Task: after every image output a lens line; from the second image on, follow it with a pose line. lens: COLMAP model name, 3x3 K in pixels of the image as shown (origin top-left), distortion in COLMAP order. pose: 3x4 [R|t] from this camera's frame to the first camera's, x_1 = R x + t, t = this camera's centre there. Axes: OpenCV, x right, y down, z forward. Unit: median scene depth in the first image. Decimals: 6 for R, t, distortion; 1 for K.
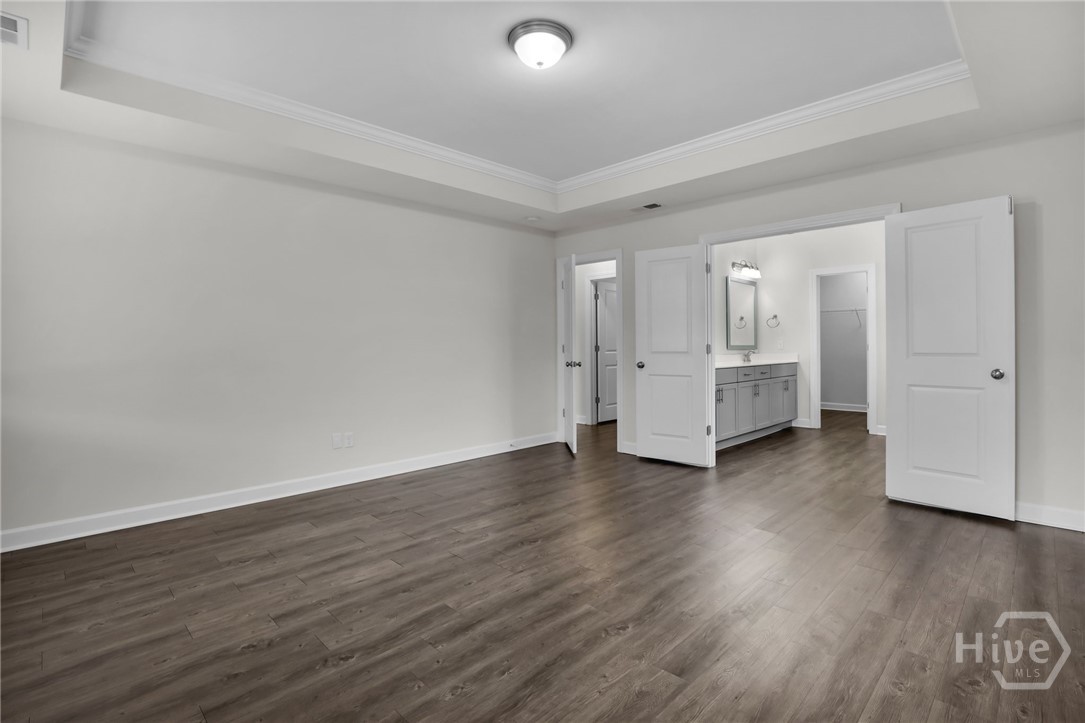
lens RADIAL K [[511.1, 0, 545.7], [0, 511.1, 351.7], [0, 0, 1]] dist [-0.022626, -0.000155]
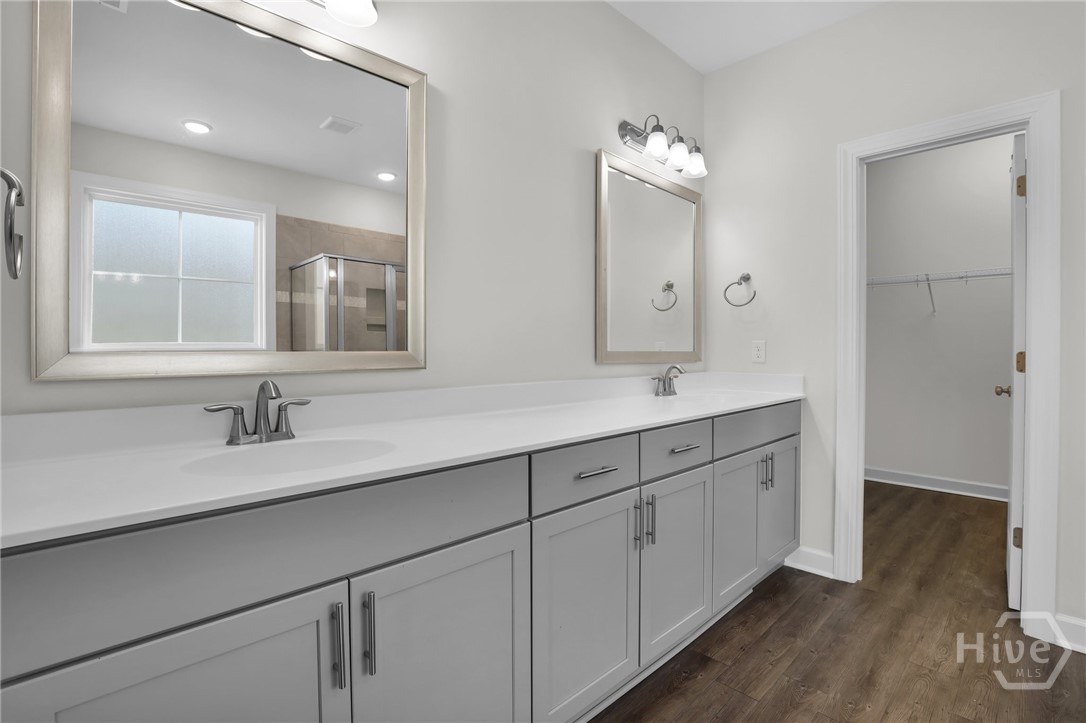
lens RADIAL K [[511.6, 0, 540.0], [0, 511.6, 355.9], [0, 0, 1]] dist [-0.022626, -0.000155]
pose [[0.999806, 0.009257, -0.017407, 0.311852], [-0.009170, 0.999945, 0.005091, -0.010698], [0.017453, -0.004931, 0.999836, 0.628693]]
